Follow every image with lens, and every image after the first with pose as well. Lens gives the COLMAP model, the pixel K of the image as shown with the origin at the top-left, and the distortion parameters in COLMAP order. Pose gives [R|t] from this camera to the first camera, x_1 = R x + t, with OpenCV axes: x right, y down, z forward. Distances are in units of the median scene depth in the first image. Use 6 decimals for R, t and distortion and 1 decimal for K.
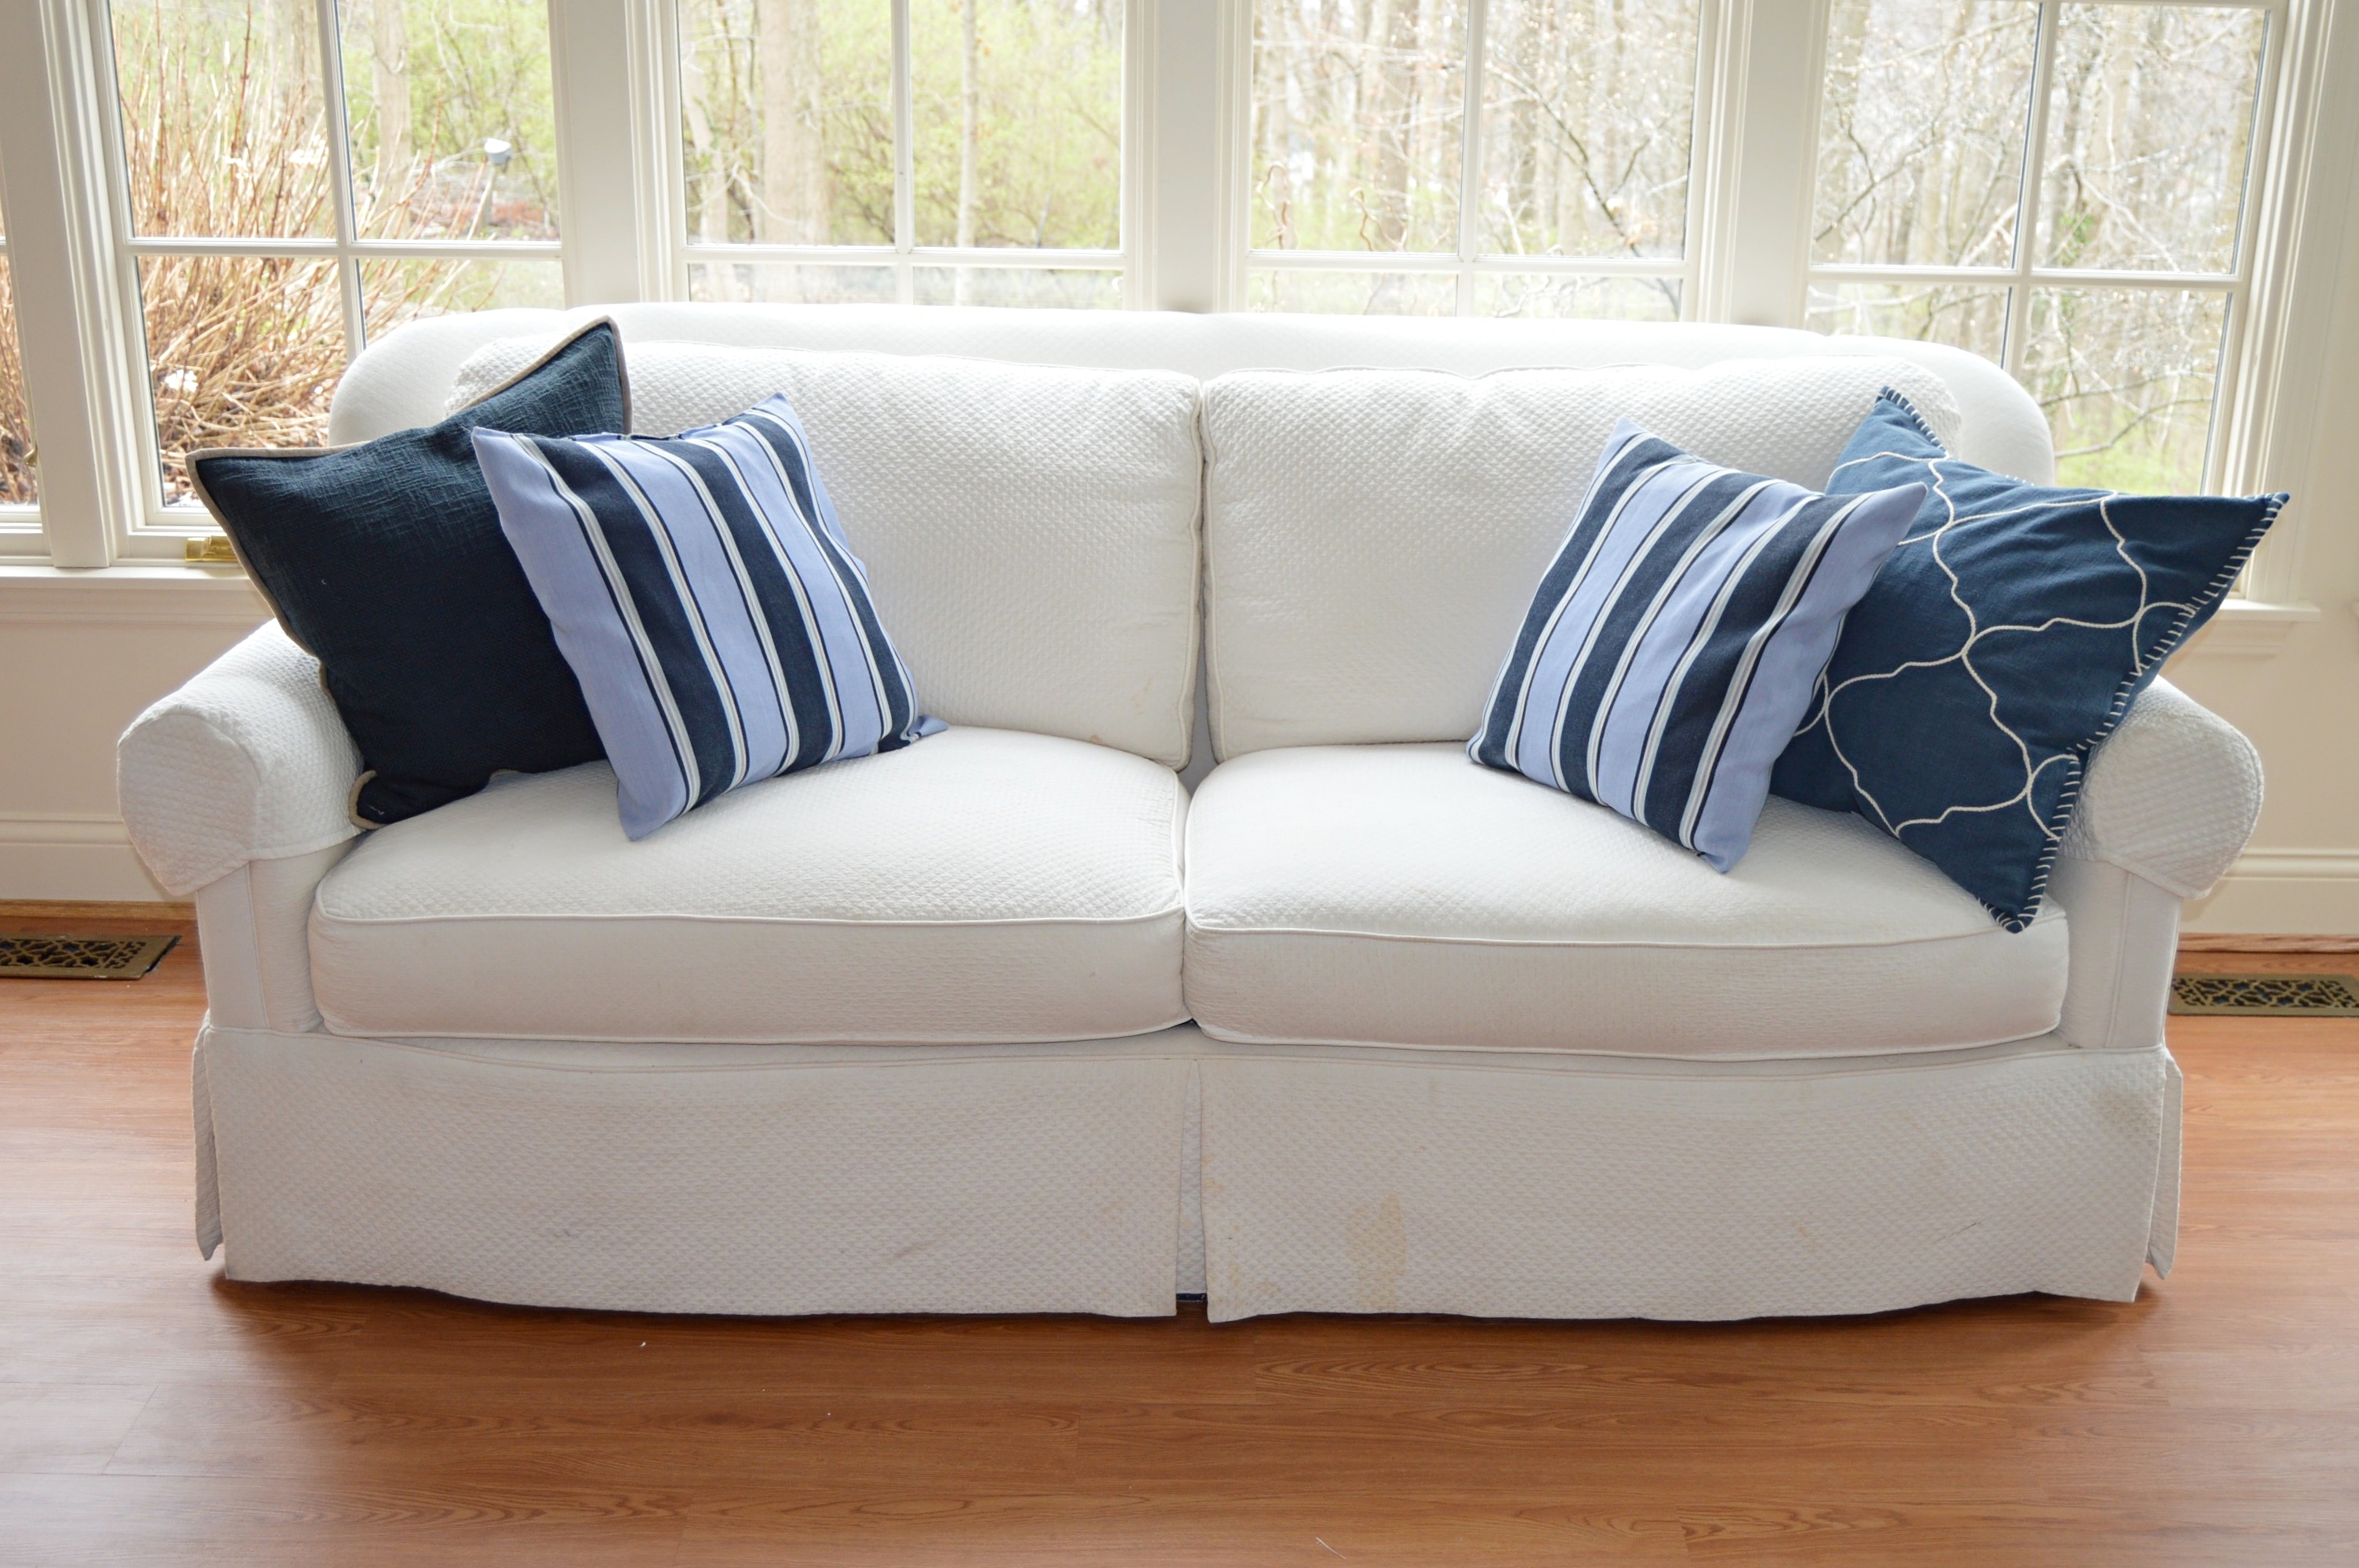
lens RADIAL K [[2668.9, 0, 1179.5], [0, 2668.9, 784.0], [0, 0, 1]] dist [-0.081498, -0.009511]
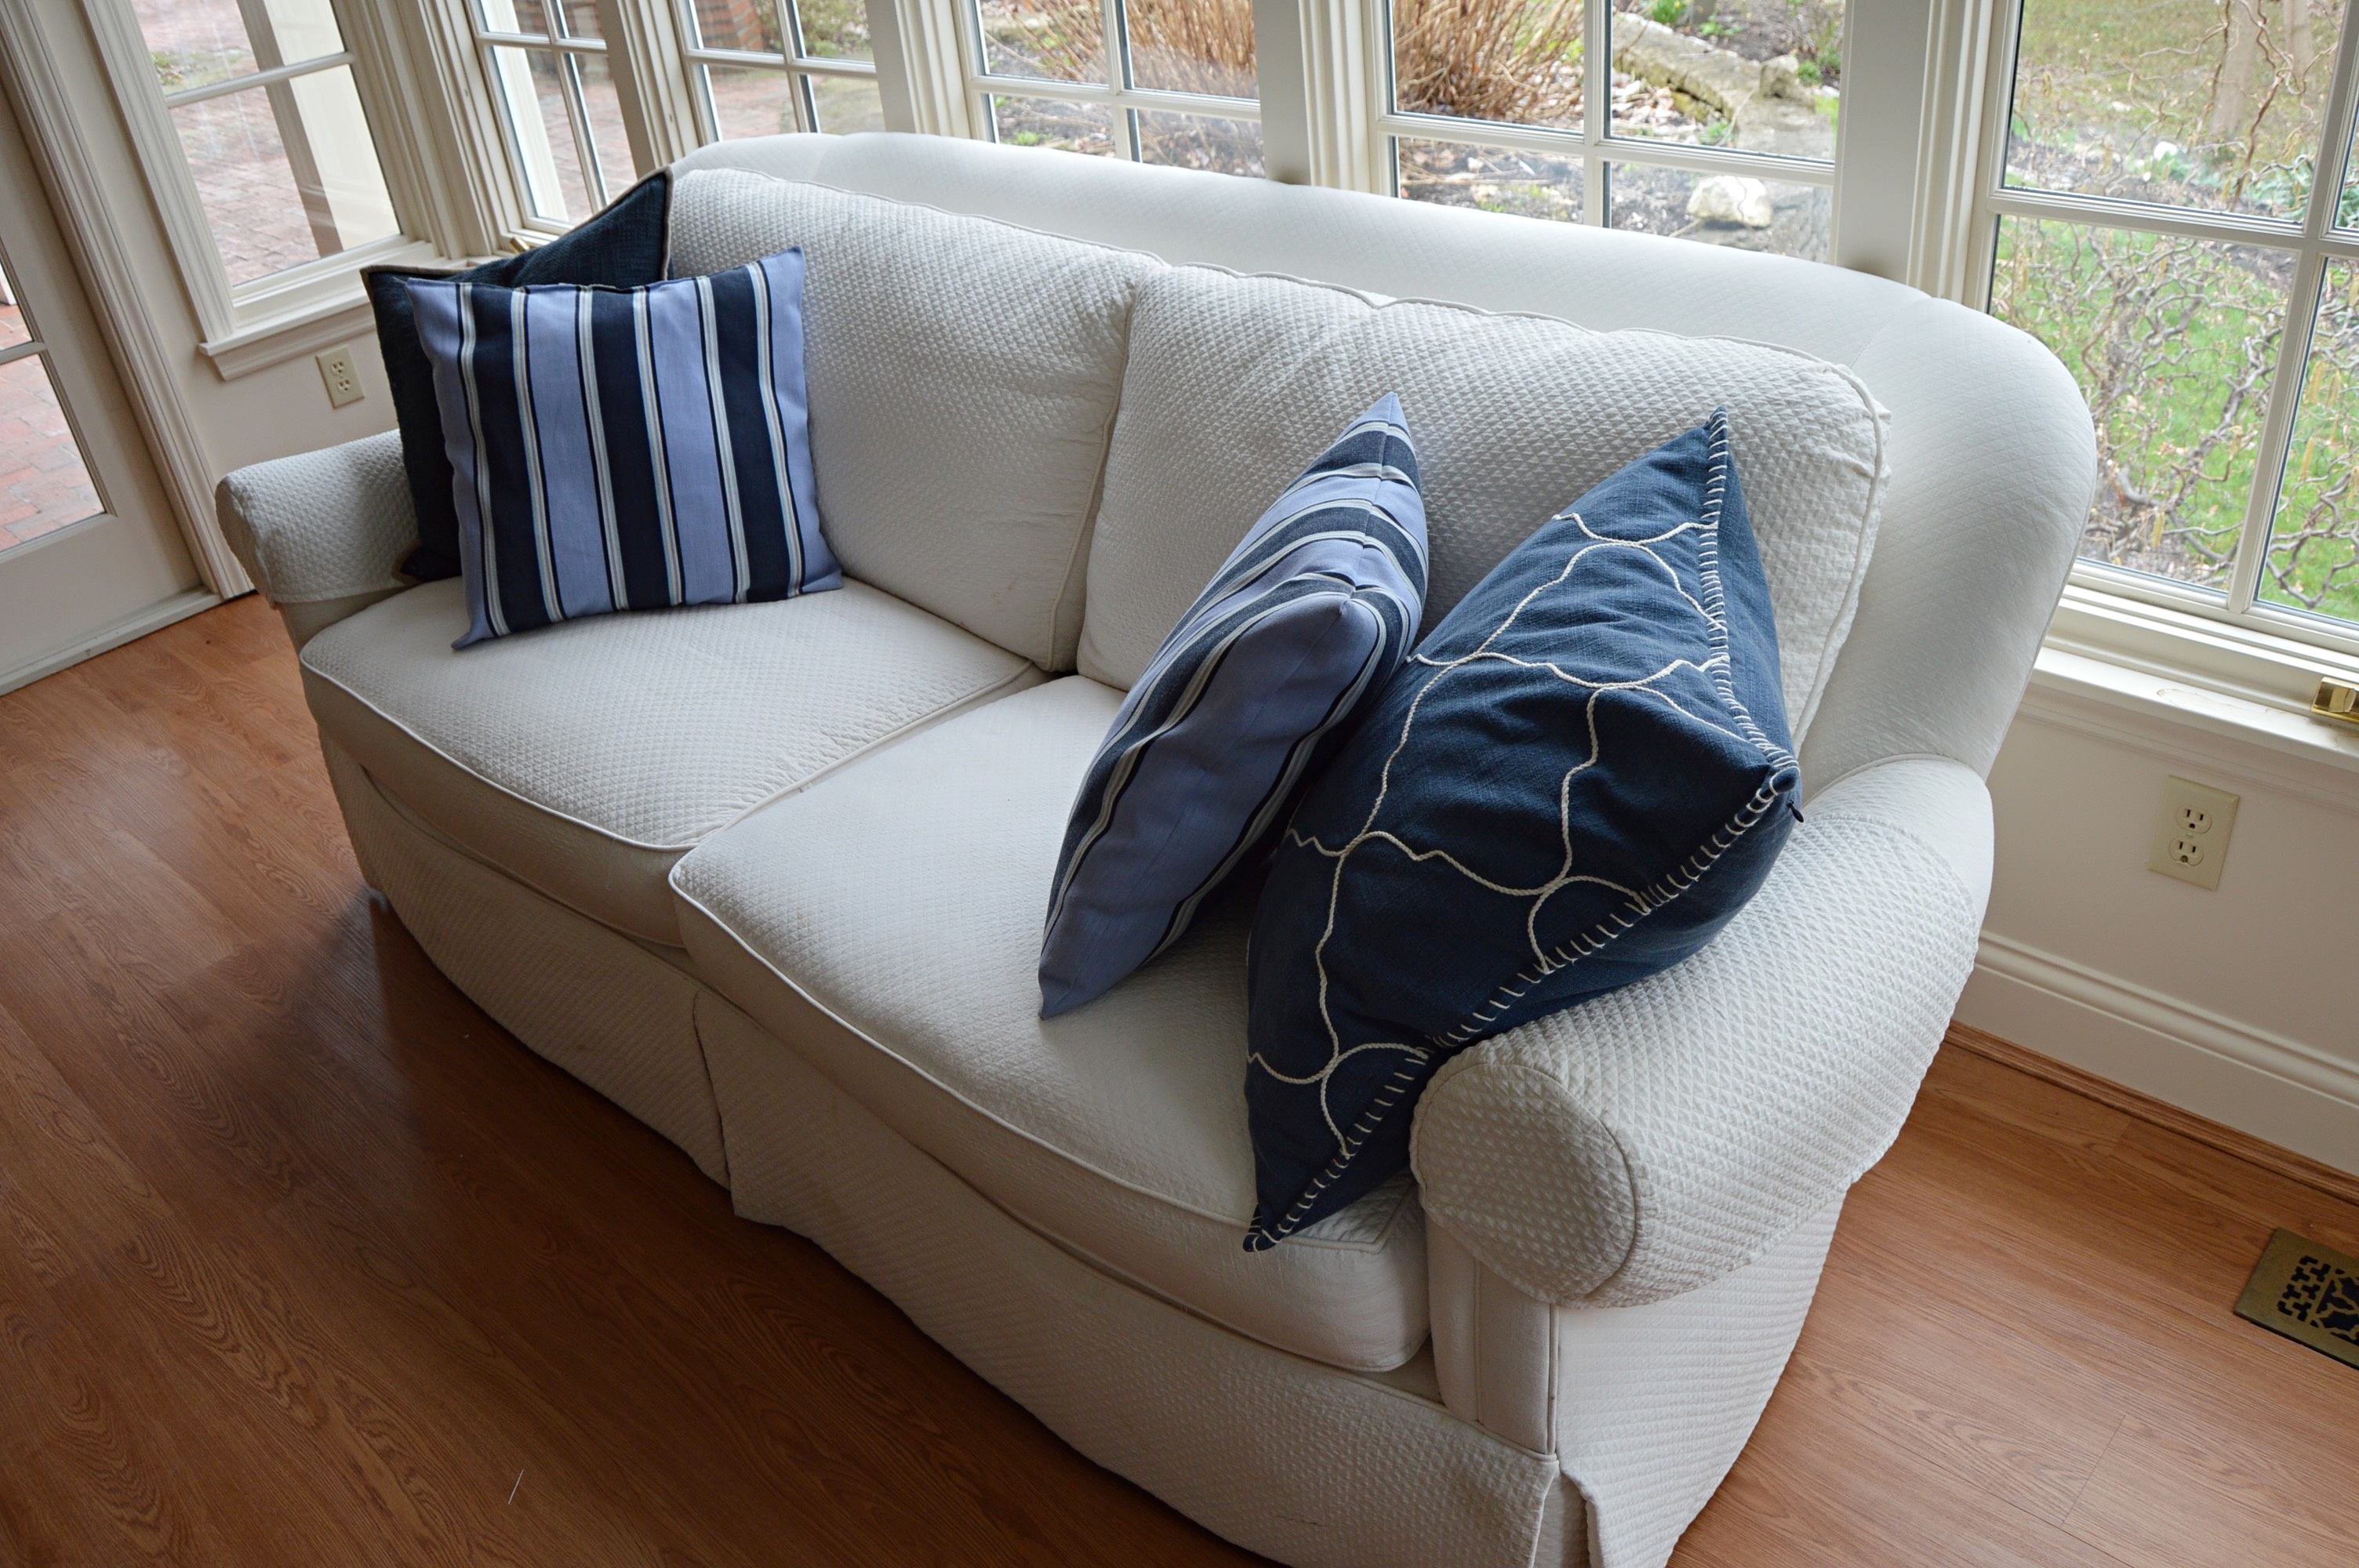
lens RADIAL K [[1846.3, 0, 1179.5], [0, 1846.3, 784.0], [0, 0, 1]] dist [-0.103310, 0.000419]
pose [[0.736224, 0.287552, -0.612607, 0.481199], [-0.134625, 0.949375, 0.283837, -0.171721], [0.663212, -0.126496, 0.737664, 0.533968]]
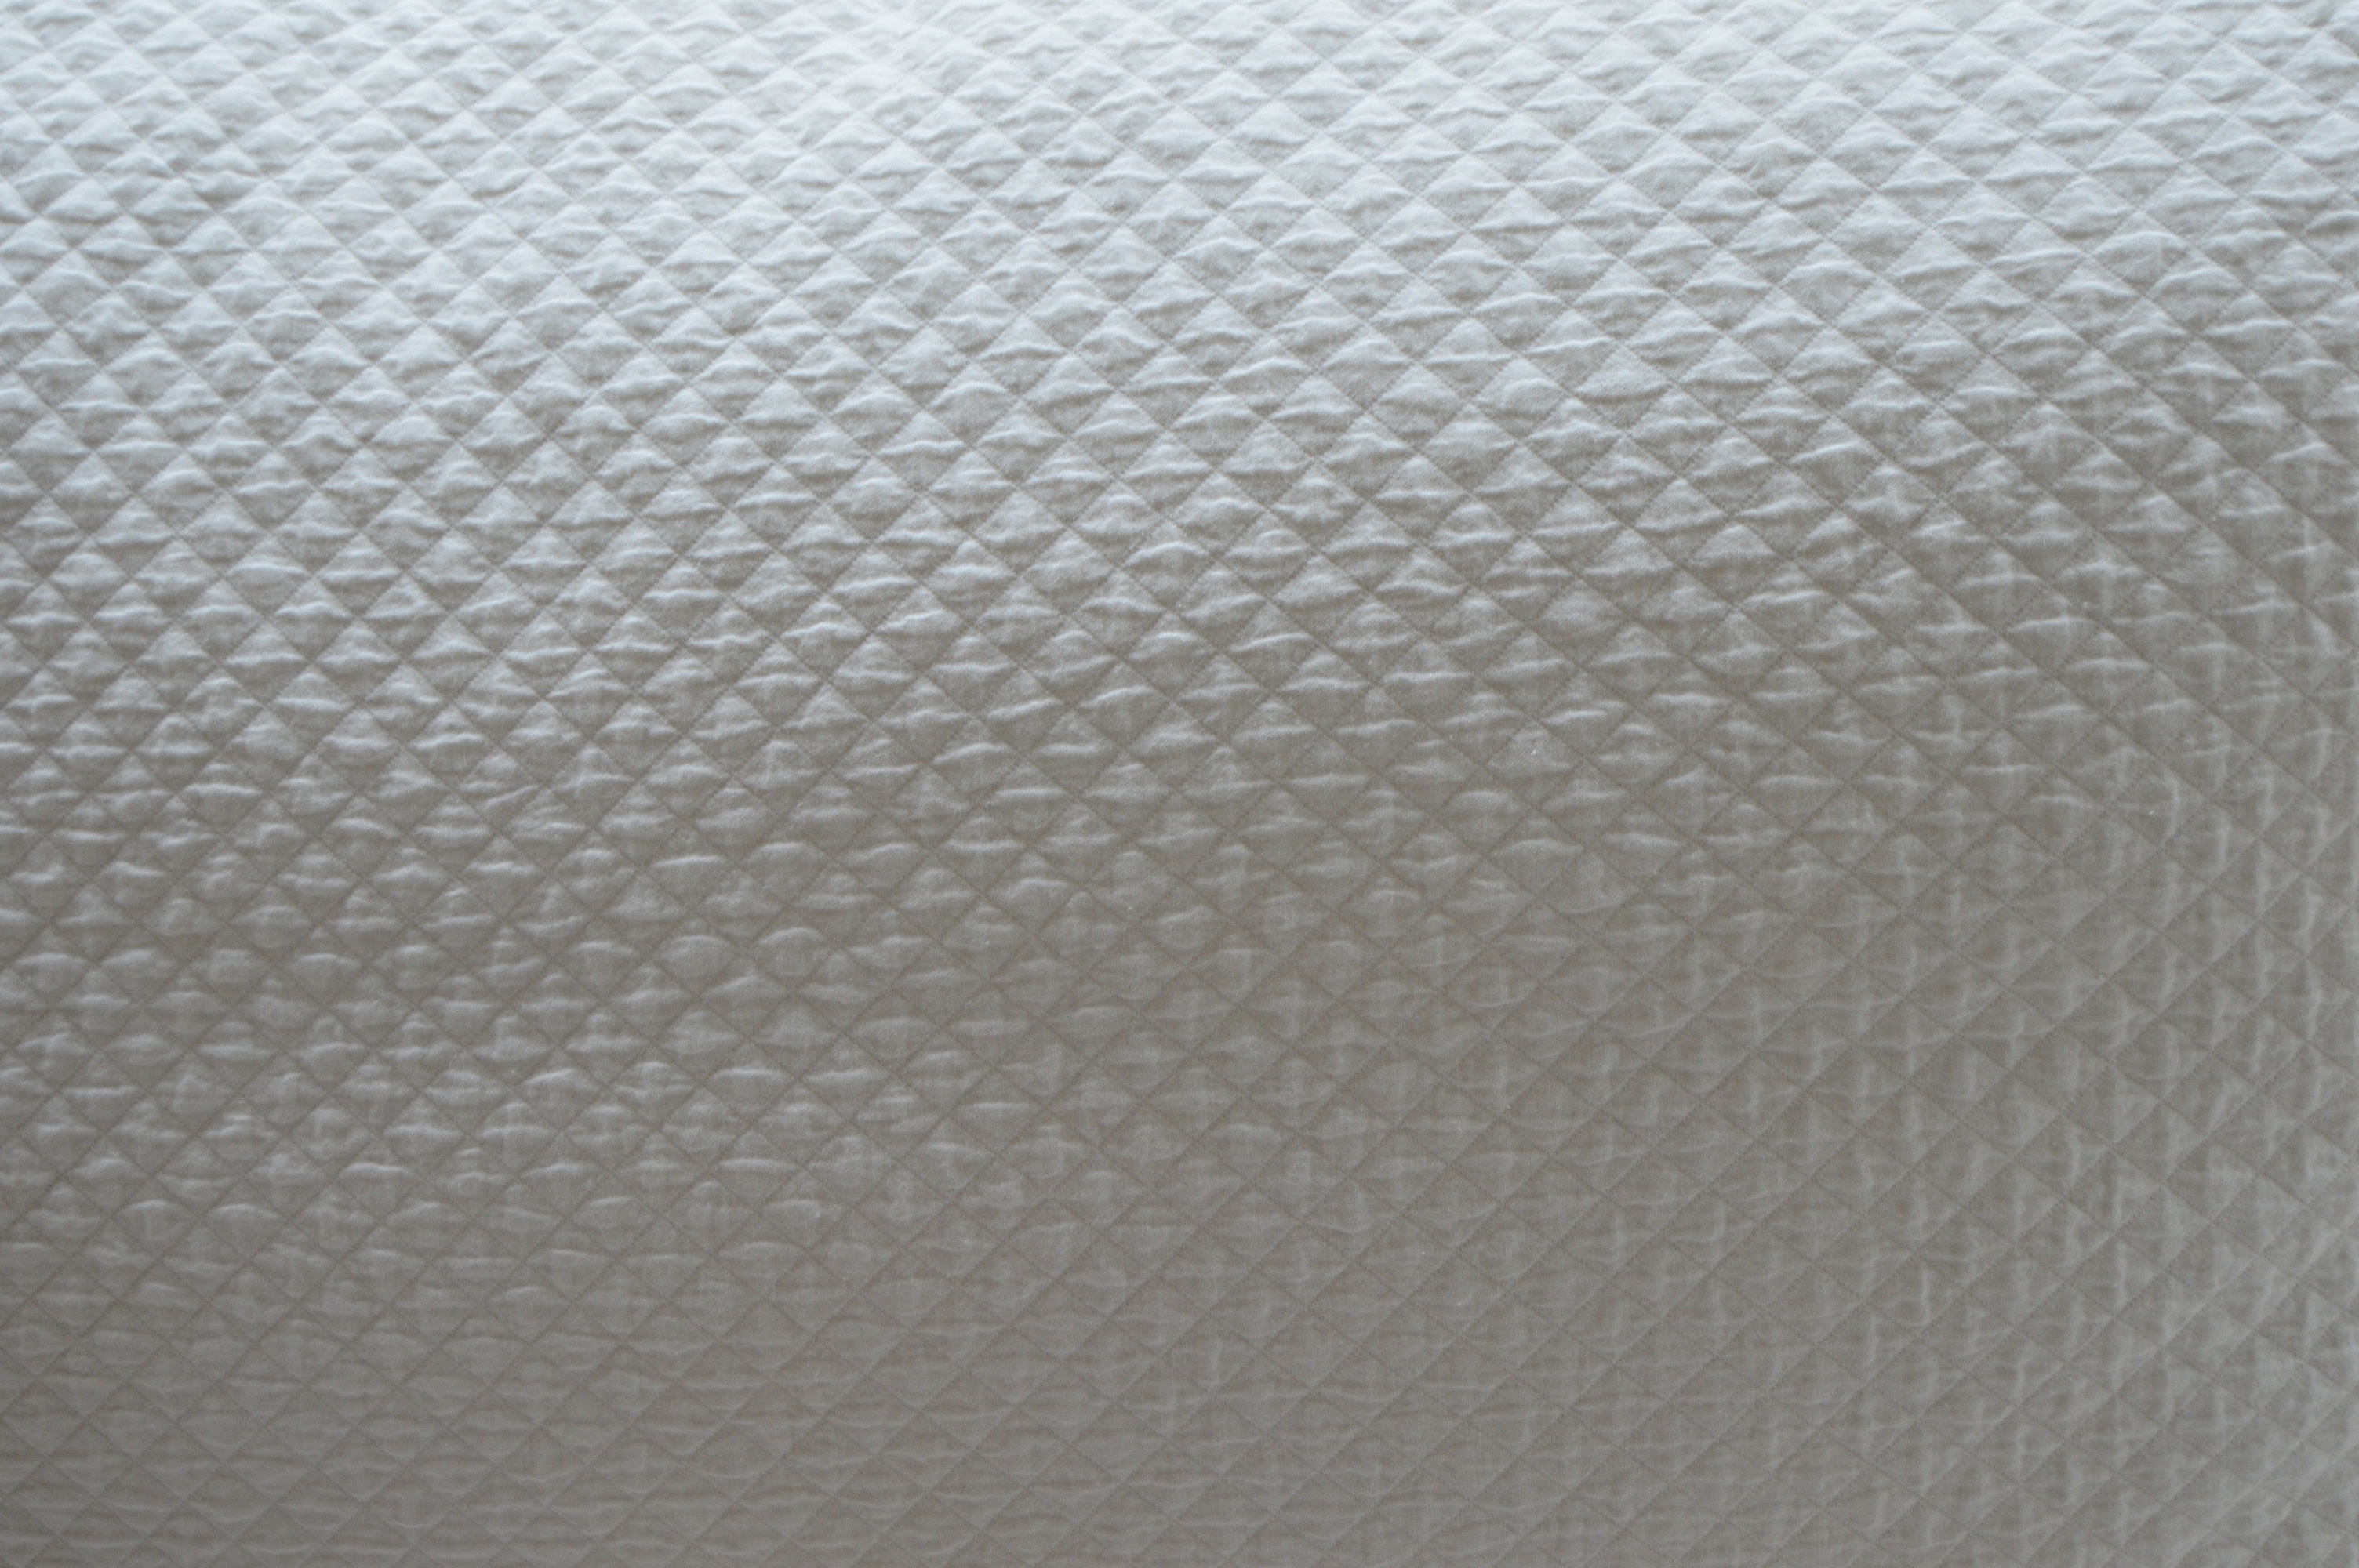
lens RADIAL K [[5099.5, 0, 1179.5], [0, 5099.5, 784.0], [0, 0, 1]] dist [-0.007507, 0.015024]
pose [[0.995221, 0.012451, -0.096851, 0.242530], [0.027706, 0.915068, 0.402346, -0.233319], [0.093635, -0.403107, 0.910350, 0.745883]]
